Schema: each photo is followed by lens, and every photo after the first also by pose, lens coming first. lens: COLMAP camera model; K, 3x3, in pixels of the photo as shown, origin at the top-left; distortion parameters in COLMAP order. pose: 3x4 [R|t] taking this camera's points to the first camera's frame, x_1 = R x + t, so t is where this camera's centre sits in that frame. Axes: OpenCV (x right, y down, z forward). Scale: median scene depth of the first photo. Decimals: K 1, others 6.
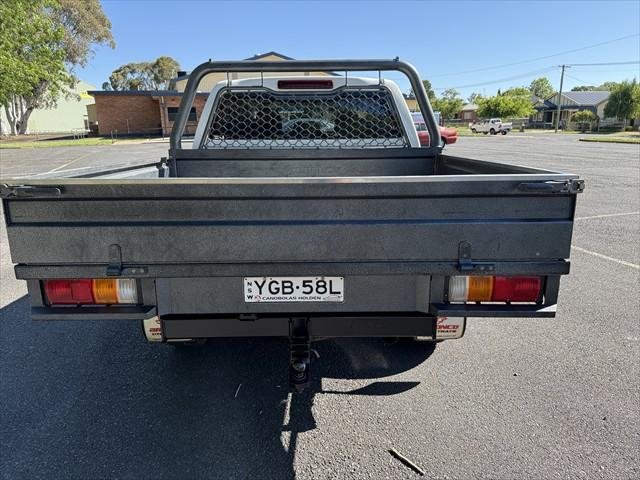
lens RADIAL K [[457.2, 0, 317.5], [0, 457.2, 238.6], [0, 0, 1]] dist [-0.009909, 0.005225]
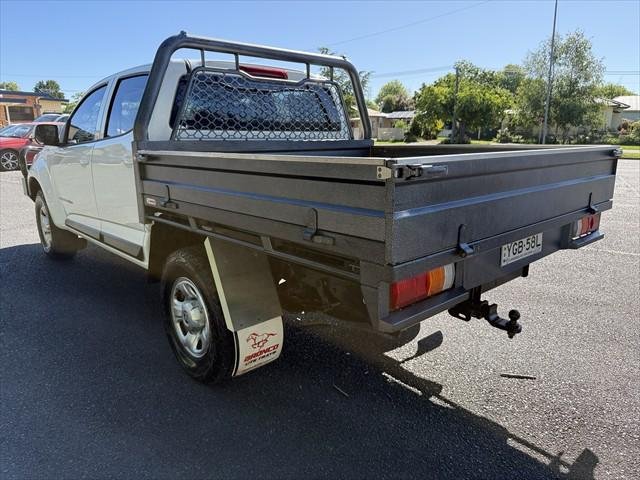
lens RADIAL K [[457.2, 0, 318.1], [0, 457.2, 240.5], [0, 0, 1]] dist [-0.009909, 0.005225]
pose [[0.740848, -0.147112, 0.655364, -0.765077], [0.151833, 0.987143, 0.049950, -0.029306], [-0.654287, 0.062500, 0.753660, 0.287111]]
